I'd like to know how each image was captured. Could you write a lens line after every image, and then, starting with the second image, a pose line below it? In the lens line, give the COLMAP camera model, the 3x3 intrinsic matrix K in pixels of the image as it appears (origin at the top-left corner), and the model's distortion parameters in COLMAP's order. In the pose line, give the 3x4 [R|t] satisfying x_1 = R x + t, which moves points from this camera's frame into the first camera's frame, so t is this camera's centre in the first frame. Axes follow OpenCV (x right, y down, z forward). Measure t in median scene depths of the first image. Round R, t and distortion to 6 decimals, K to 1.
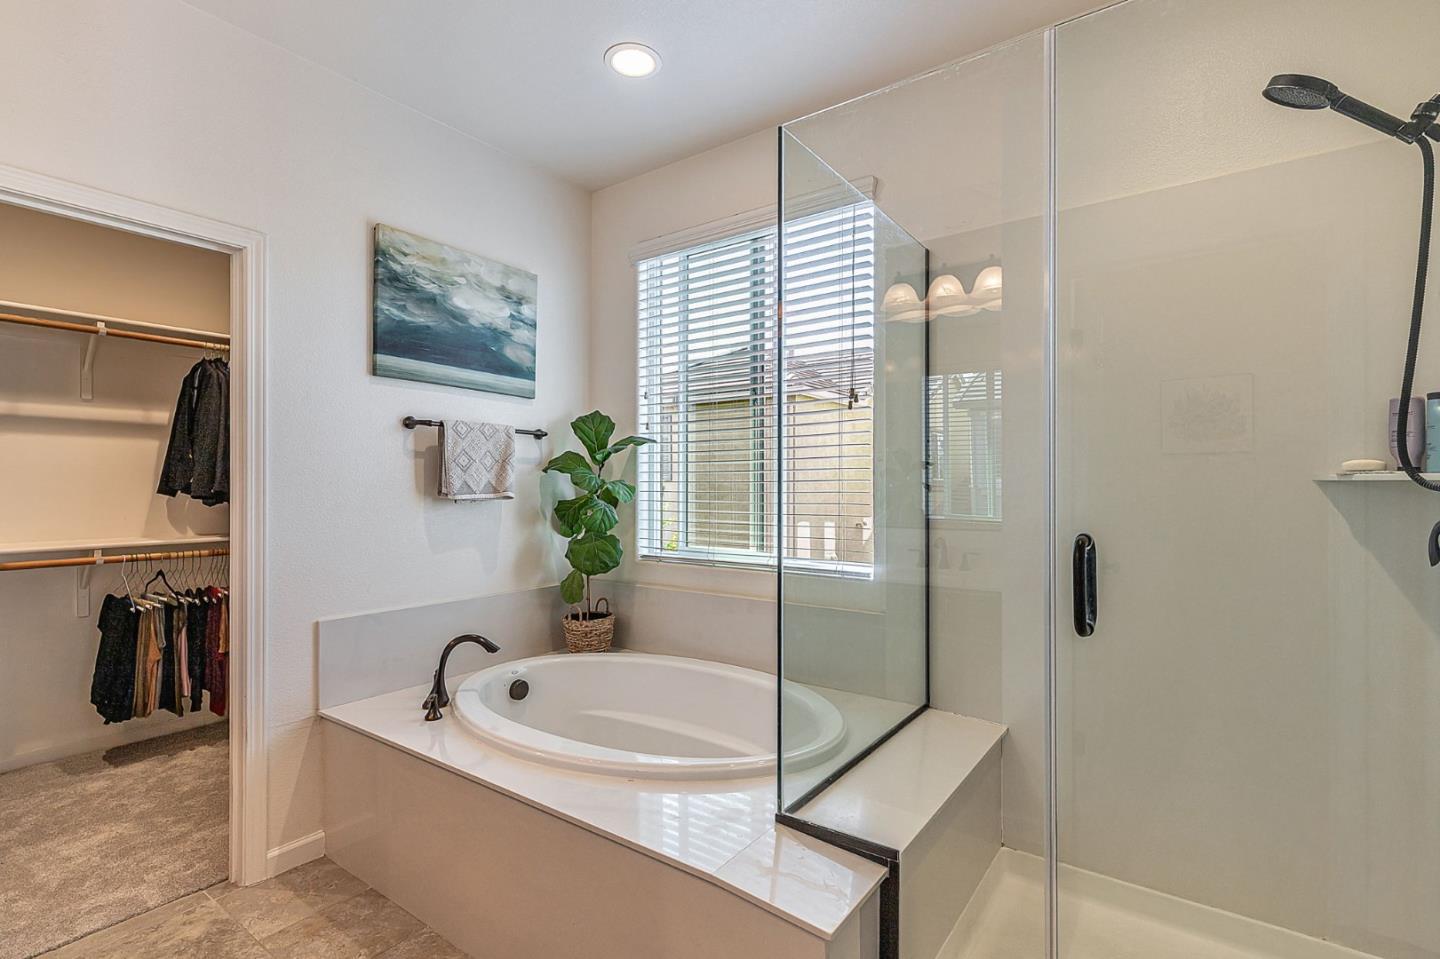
lens RADIAL K [[670.8, 0, 715.8], [0, 670.8, 486.2], [0, 0, 1]] dist [0.009449, -0.000064]
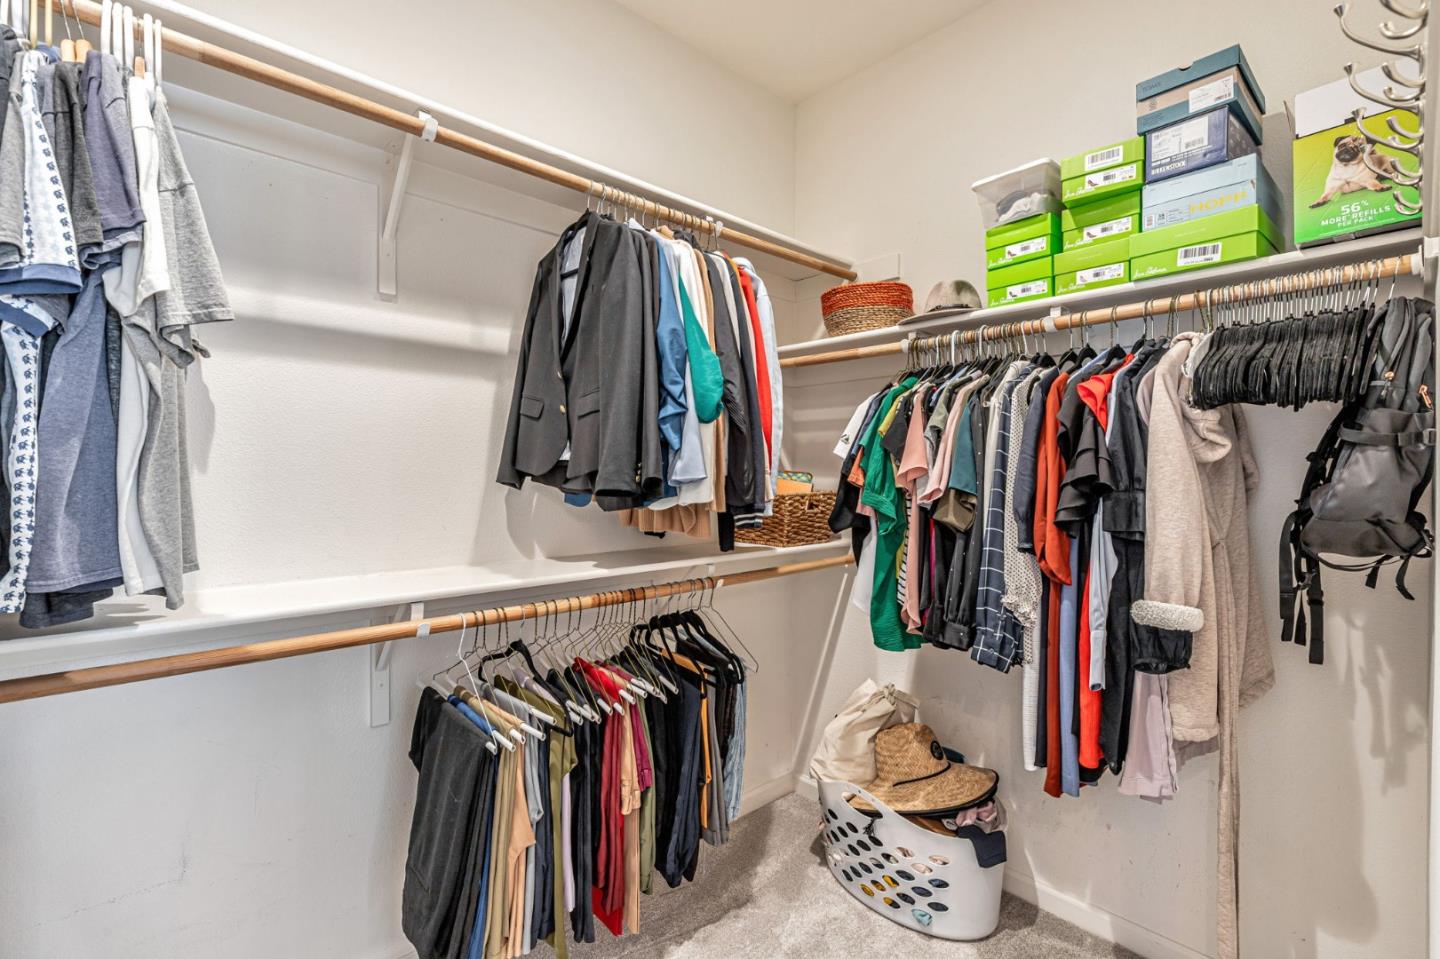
lens RADIAL K [[645.8, 0, 716.8], [0, 645.8, 474.6], [0, 0, 1]] dist [0.010163, -0.001514]
pose [[0.981570, 0.009860, -0.190847, -0.734553], [-0.008565, 0.999934, 0.007604, 0.000899], [0.190910, -0.005829, 0.981590, 0.705221]]
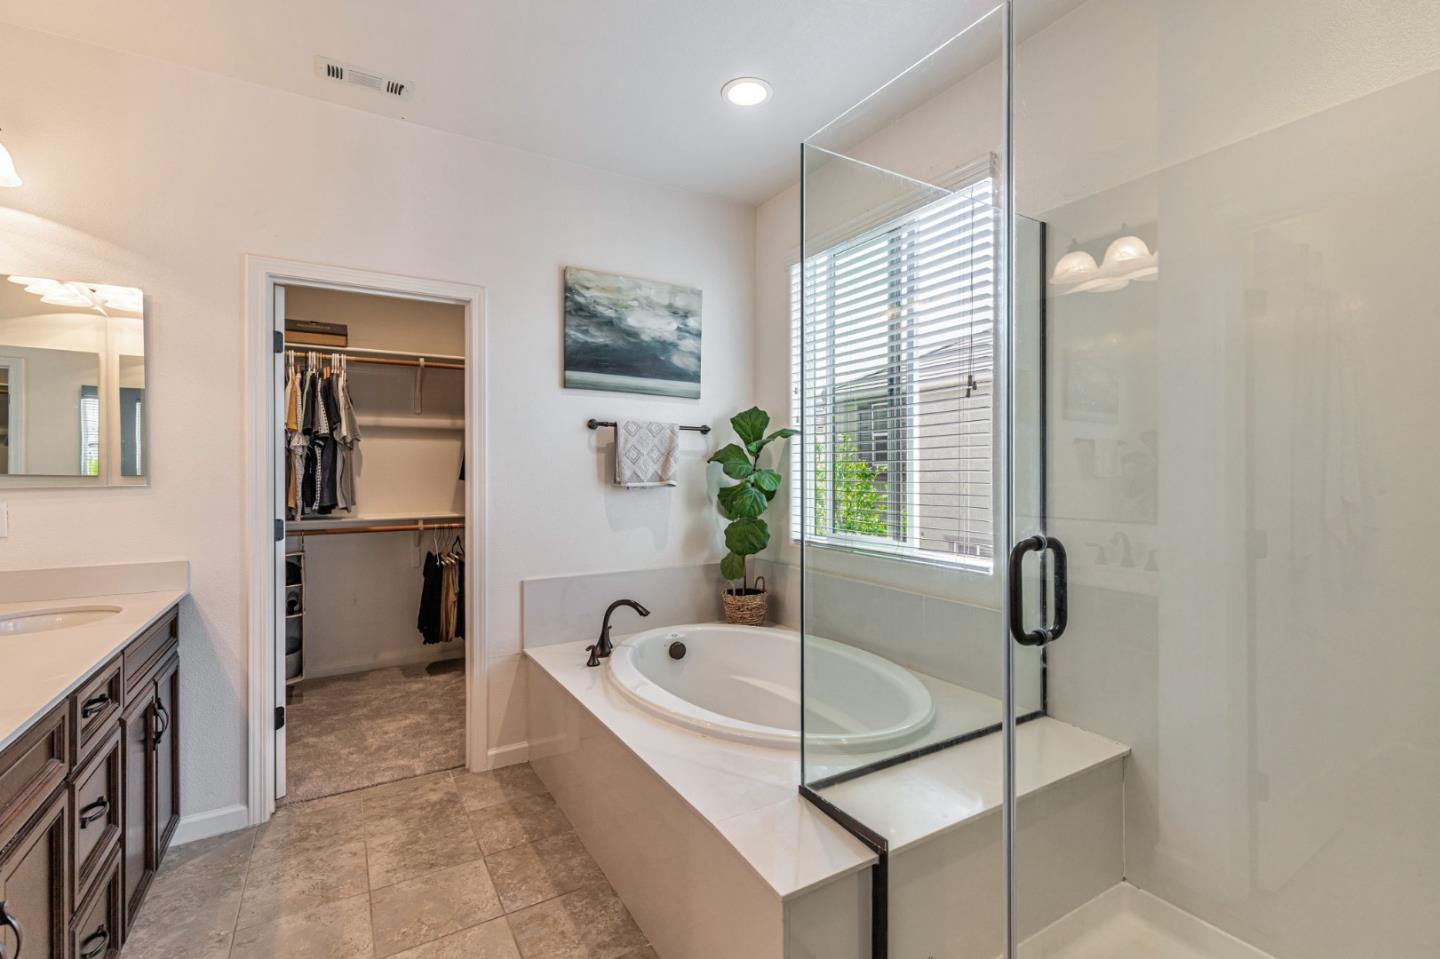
lens RADIAL K [[645.8, 0, 720.1], [0, 645.8, 471.2], [0, 0, 1]] dist [0.010163, -0.001514]
pose [[0.921976, -0.002118, -0.387240, 0.214423], [0.003824, 0.999986, 0.003634, -0.011806], [0.387227, -0.004831, 0.921972, -0.001340]]
